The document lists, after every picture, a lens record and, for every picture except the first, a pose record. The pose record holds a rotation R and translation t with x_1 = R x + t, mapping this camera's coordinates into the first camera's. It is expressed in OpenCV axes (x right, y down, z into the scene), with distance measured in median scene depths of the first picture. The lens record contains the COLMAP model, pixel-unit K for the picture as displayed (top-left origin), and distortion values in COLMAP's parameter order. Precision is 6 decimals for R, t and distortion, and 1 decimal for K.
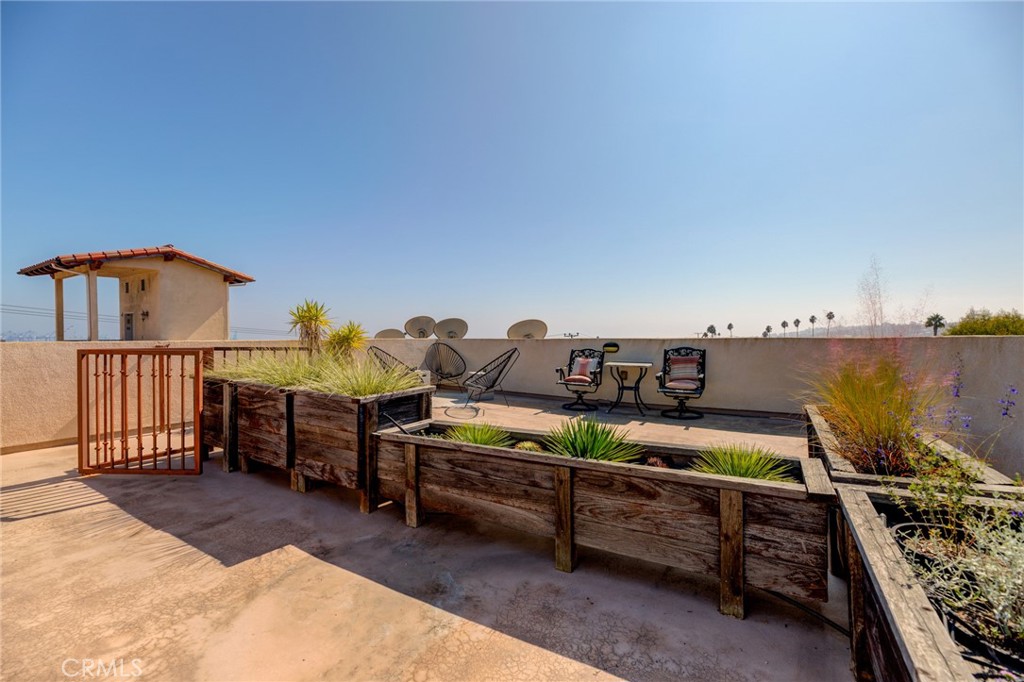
lens RADIAL K [[413.4, 0, 511.5], [0, 413.4, 339.3], [0, 0, 1]] dist [-0.002969, -0.001029]
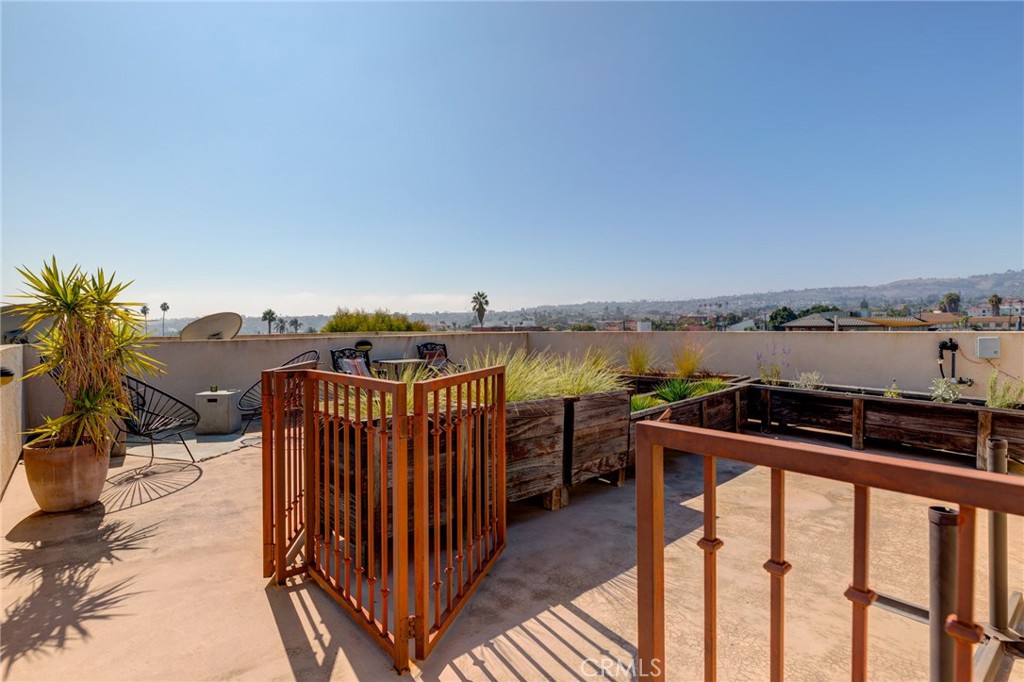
lens RADIAL K [[459.9, 0, 514.0], [0, 459.9, 336.3], [0, 0, 1]] dist [-0.000790, -0.000196]
pose [[0.338313, -0.022489, 0.940765, -1.562520], [0.017357, 0.999693, 0.017656, -0.037077], [-0.940874, 0.010356, 0.338600, 0.771209]]
